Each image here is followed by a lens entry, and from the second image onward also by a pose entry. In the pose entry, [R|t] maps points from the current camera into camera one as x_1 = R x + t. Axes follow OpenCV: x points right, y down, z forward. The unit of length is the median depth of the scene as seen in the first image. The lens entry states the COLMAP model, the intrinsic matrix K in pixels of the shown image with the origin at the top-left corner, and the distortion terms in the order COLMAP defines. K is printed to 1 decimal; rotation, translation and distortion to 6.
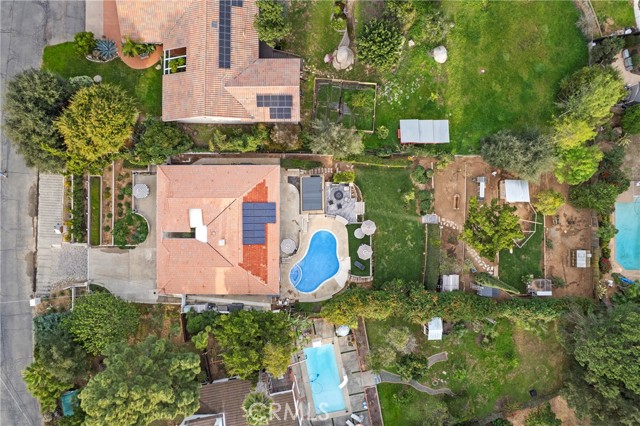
lens RADIAL K [[410.3, 0, 320.0], [0, 410.3, 213.0], [0, 0, 1]] dist [-0.083996, 0.068408]
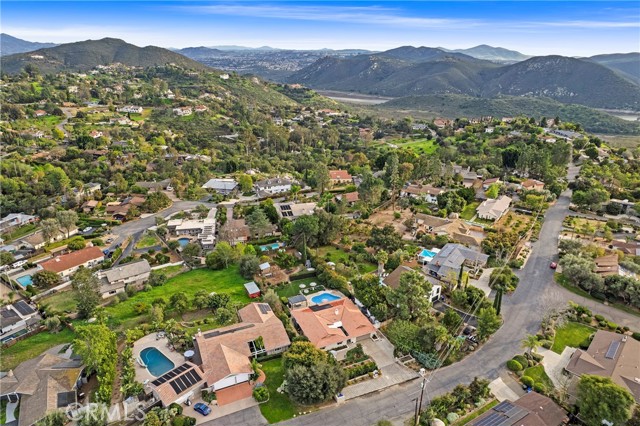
lens RADIAL K [[410.3, 0, 320.0], [0, 410.3, 213.0], [0, 0, 1]] dist [-0.083996, 0.068408]
pose [[-0.414847, -0.337754, 0.844881, -1.654331], [0.909890, -0.155142, 0.384748, -0.666421], [0.001127, 0.928361, 0.371679, -0.197445]]
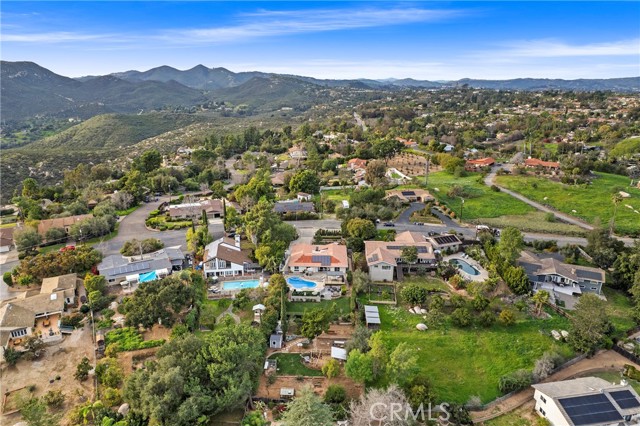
lens RADIAL K [[410.3, 0, 320.0], [0, 410.3, 213.0], [0, 0, 1]] dist [-0.083996, 0.068408]
pose [[-0.025915, 0.309549, -0.950530, 1.797410], [-0.999664, -0.008111, 0.024614, -0.019360], [-0.000091, 0.950849, 0.309655, 0.056001]]
